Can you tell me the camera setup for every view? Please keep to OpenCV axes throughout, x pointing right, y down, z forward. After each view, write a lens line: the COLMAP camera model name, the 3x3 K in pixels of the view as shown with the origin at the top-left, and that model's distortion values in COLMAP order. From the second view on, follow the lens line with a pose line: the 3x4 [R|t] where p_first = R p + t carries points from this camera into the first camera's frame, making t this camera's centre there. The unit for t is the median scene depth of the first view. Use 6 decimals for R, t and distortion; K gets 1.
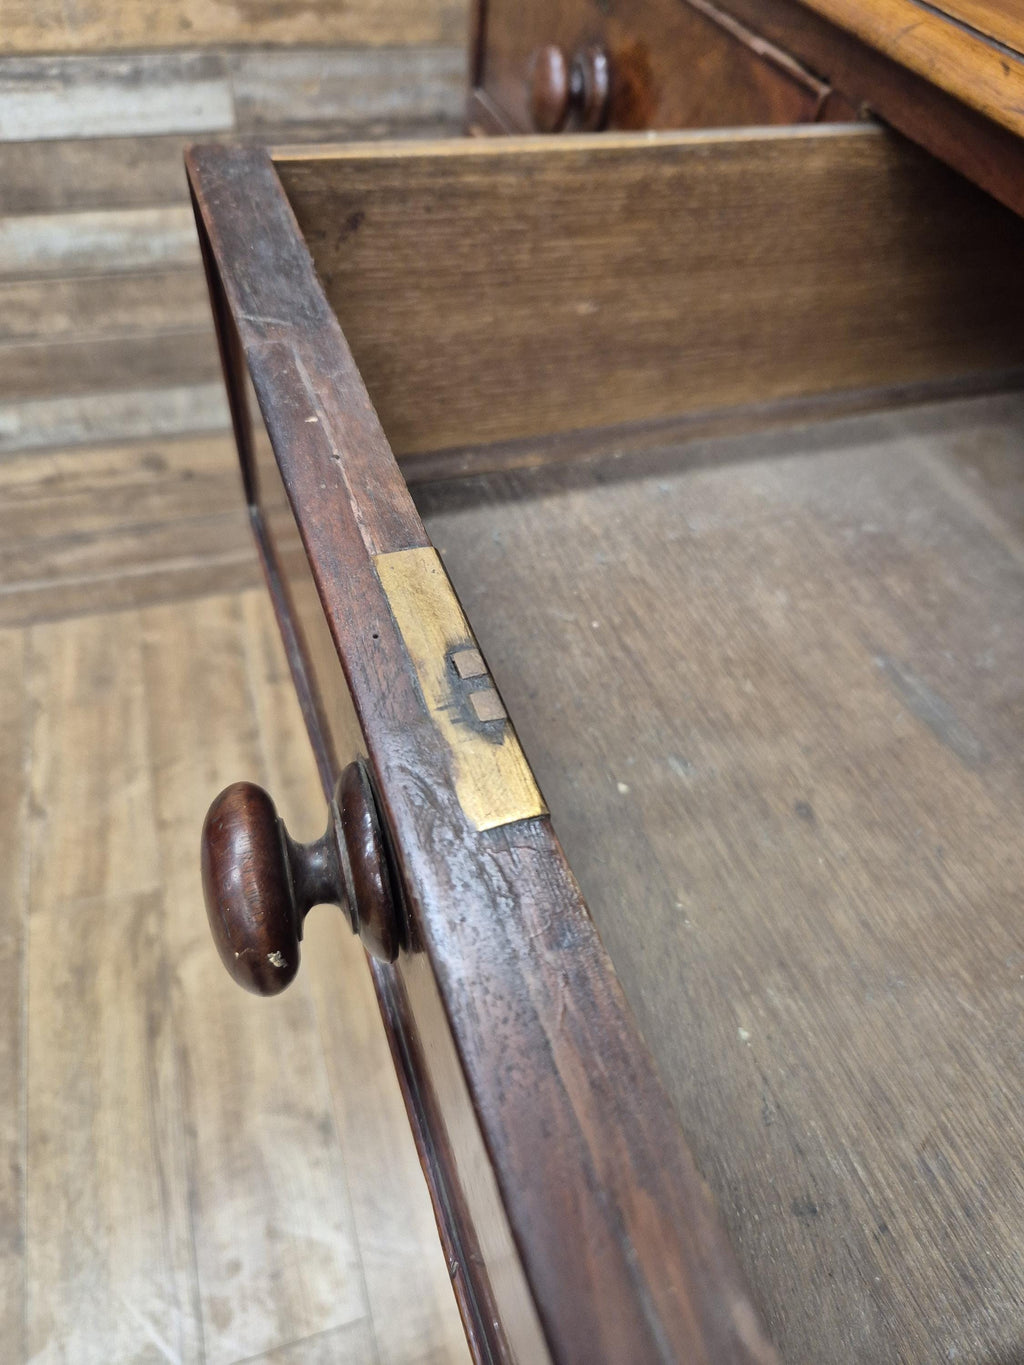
lens RADIAL K [[990.7, 0, 526.3], [0, 990.7, 677.1], [0, 0, 1]] dist [0.004821, -0.014072]
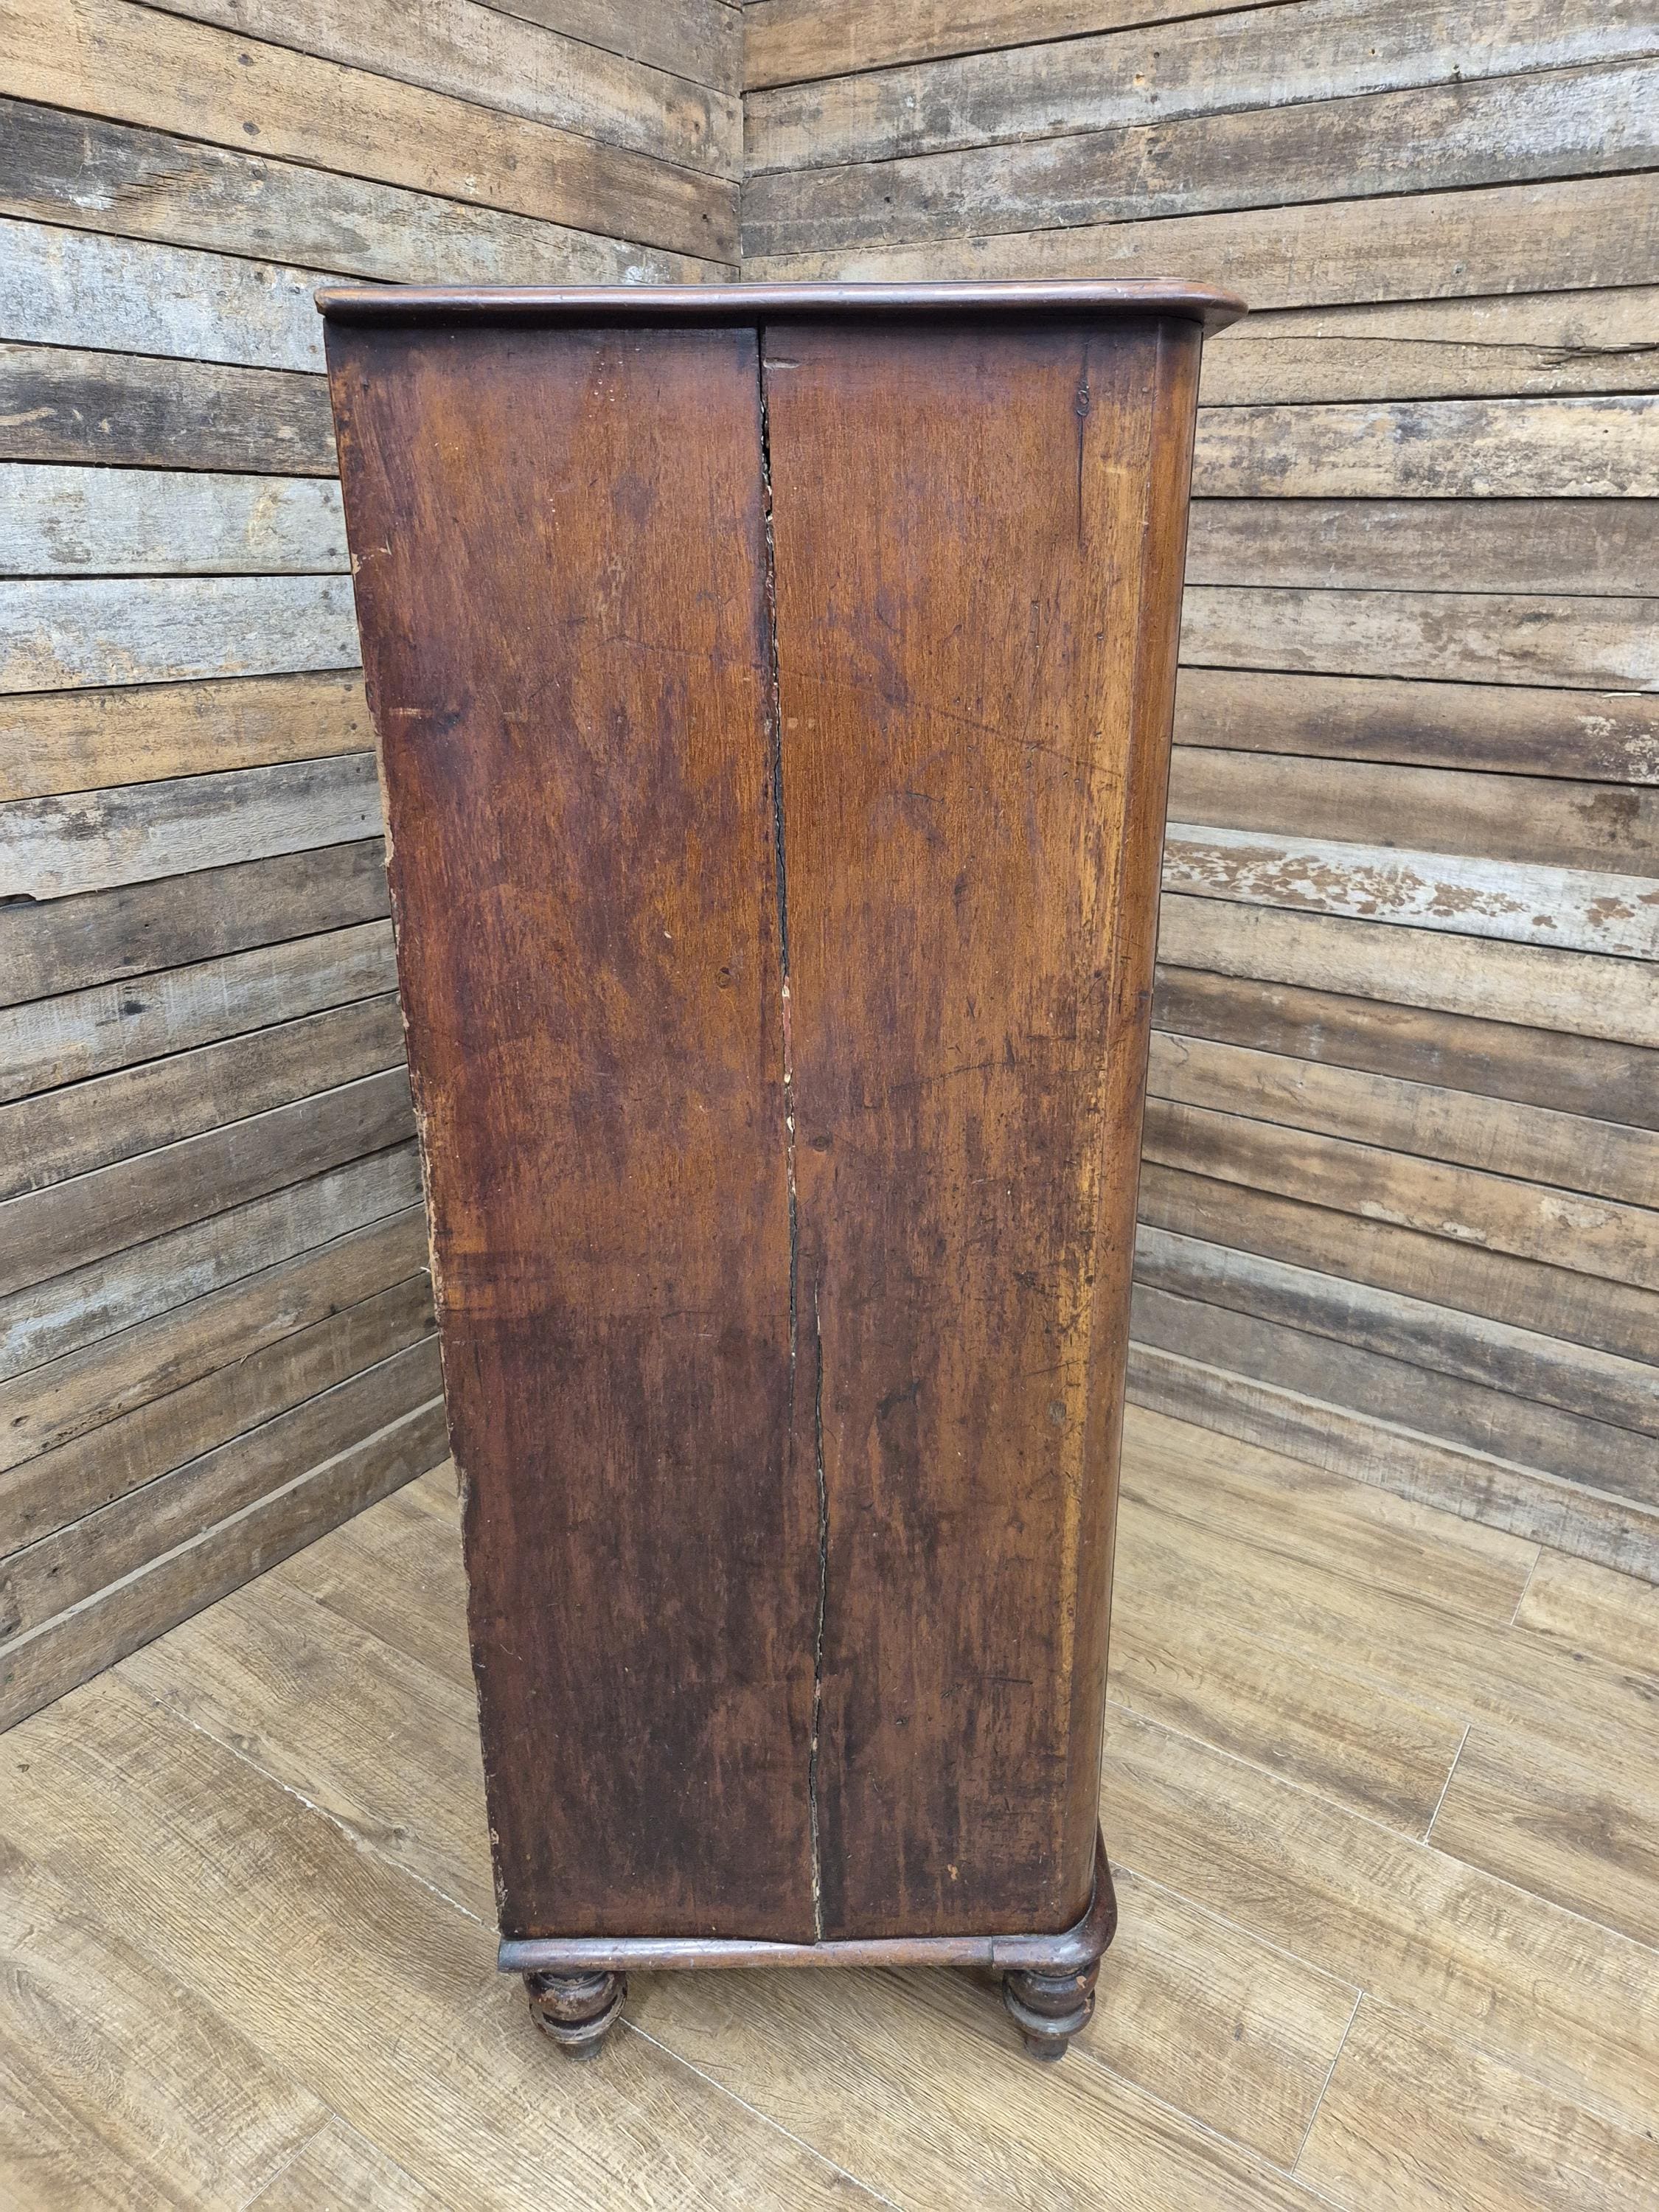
lens RADIAL K [[1522.3, 0, 837.6], [0, 1522.3, 1103.0], [0, 0, 1]] dist [0.075277, -0.063049]
pose [[0.781517, -0.288582, 0.553128, -0.674199], [0.508033, 0.808976, -0.295737, 0.195638], [-0.362123, 0.512131, 0.778838, -0.055750]]
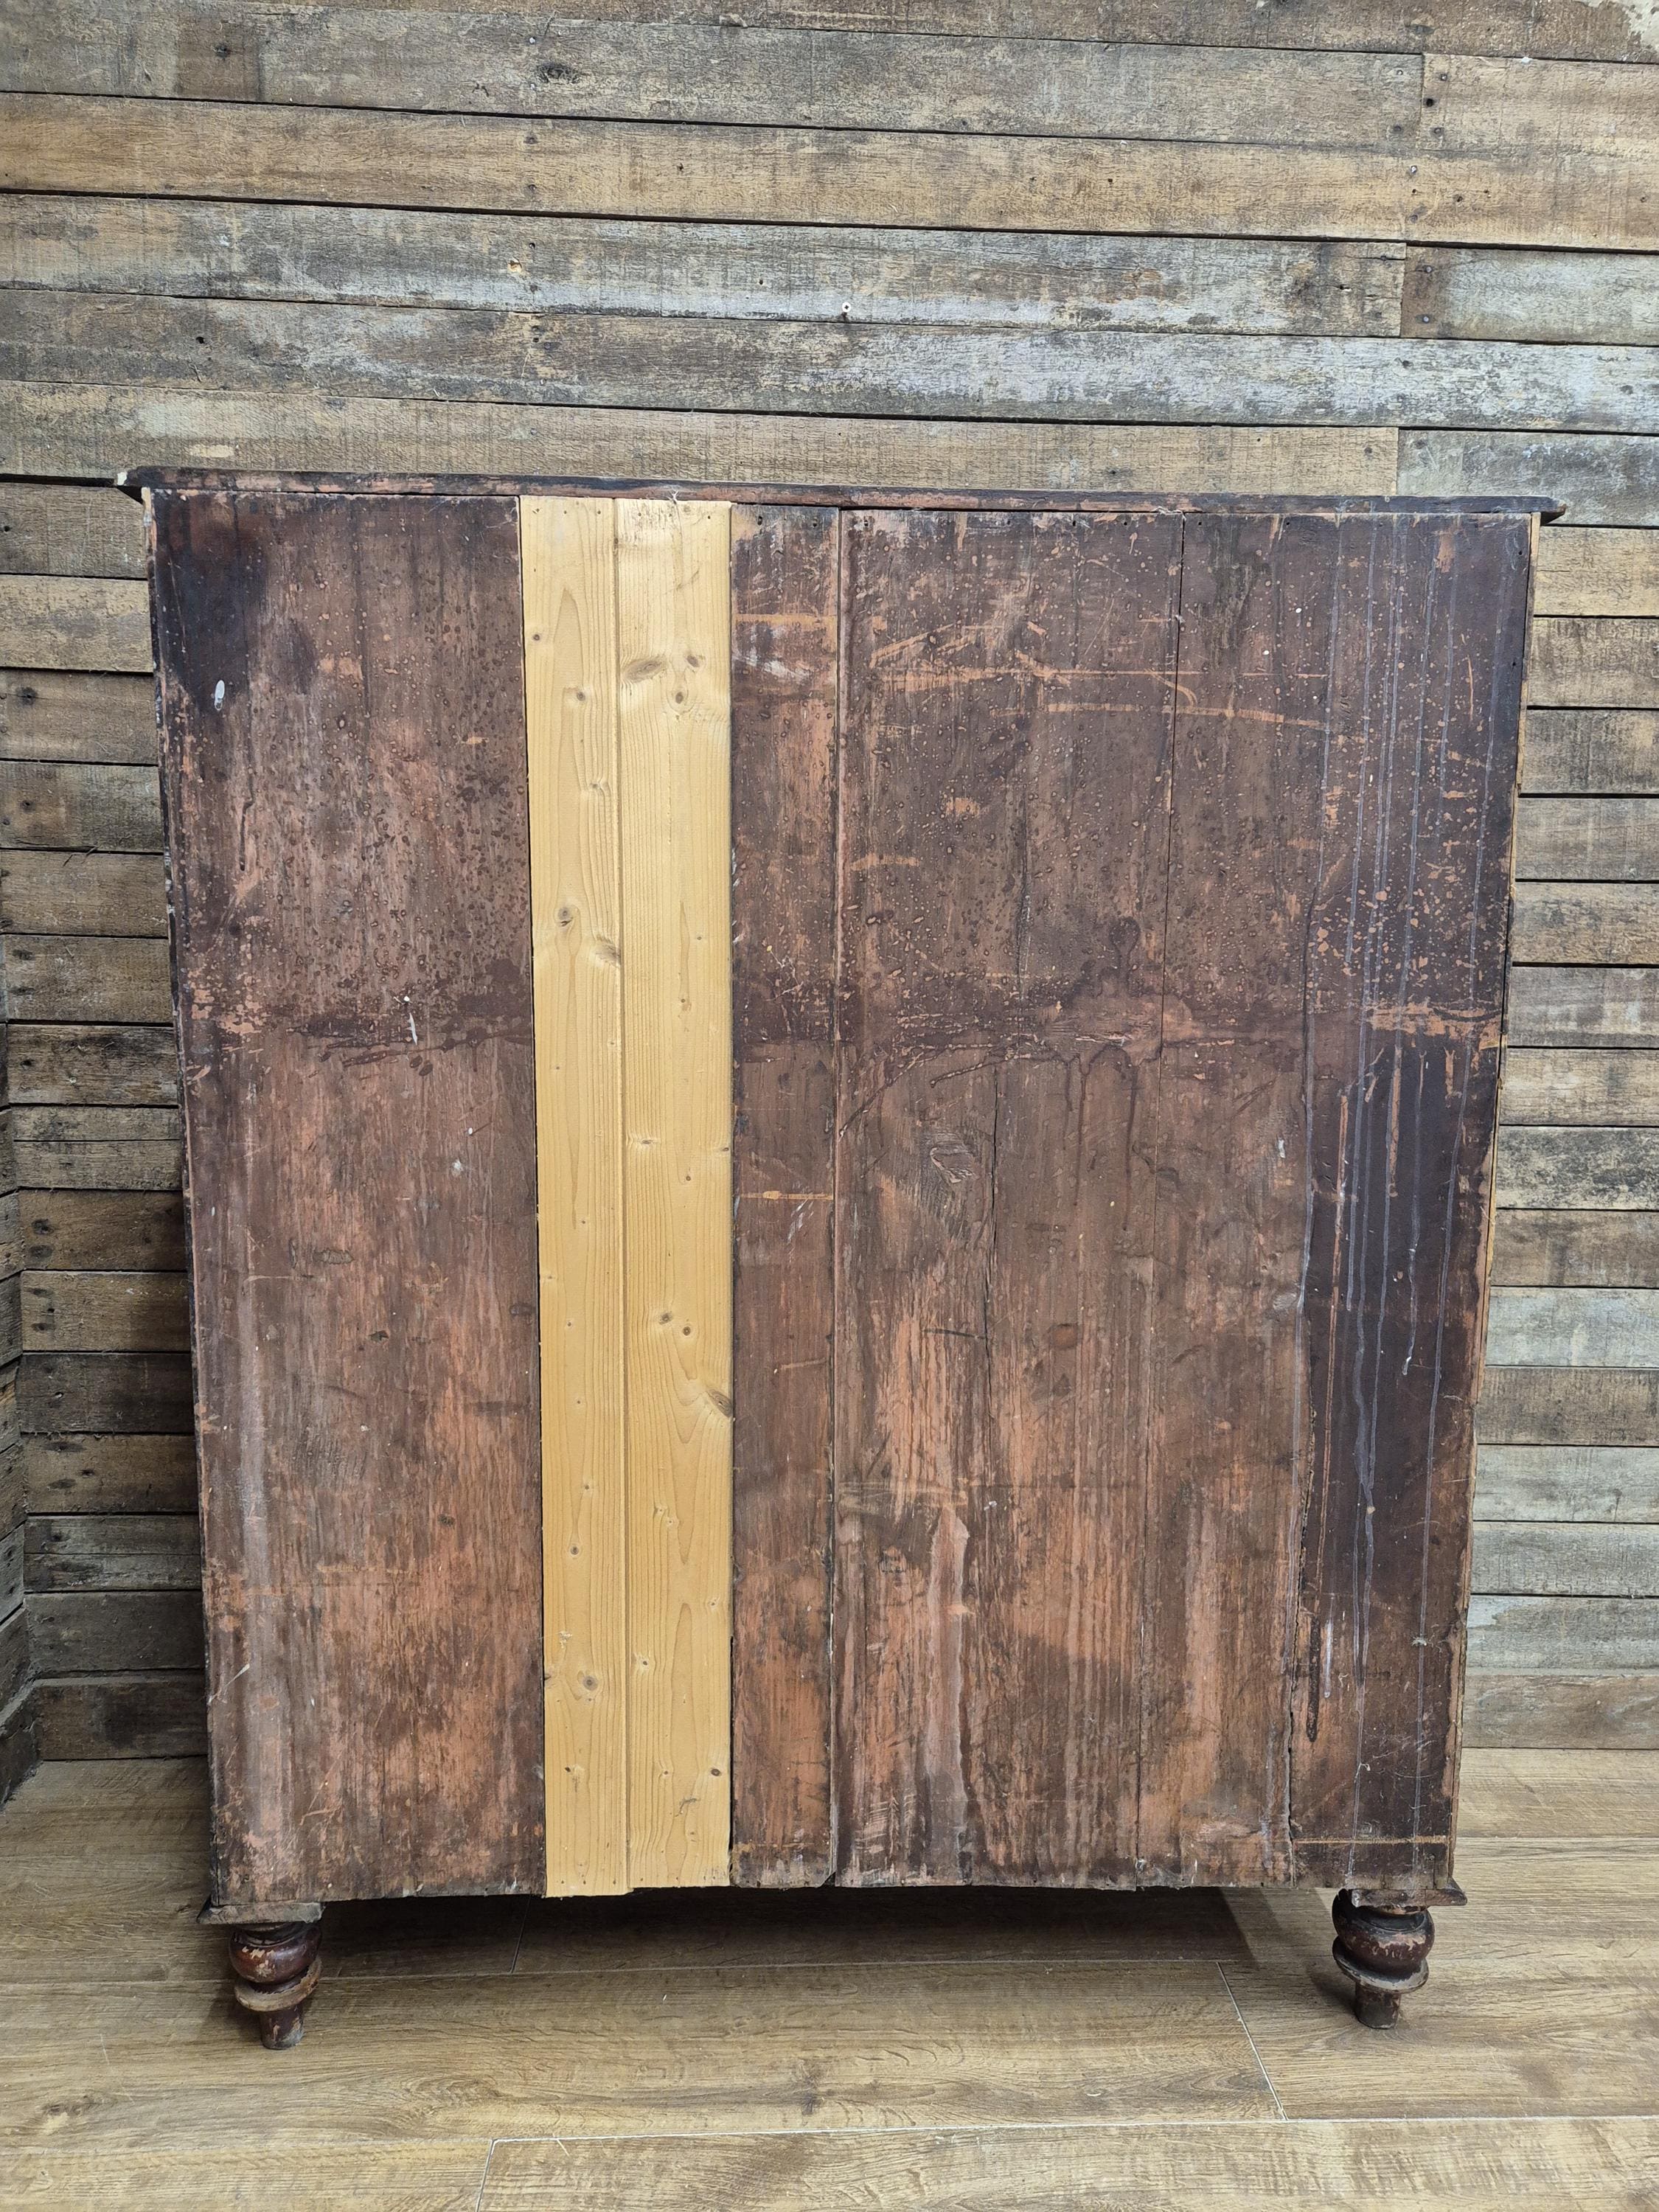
lens RADIAL K [[1522.3, 0, 826.4], [0, 1522.3, 1105.7], [0, 0, 1]] dist [0.075277, -0.063049]
pose [[0.258766, -0.195092, 0.946033, -0.722681], [0.740255, 0.669227, -0.064472, -0.011219], [-0.620533, 0.716989, 0.317592, 0.295864]]
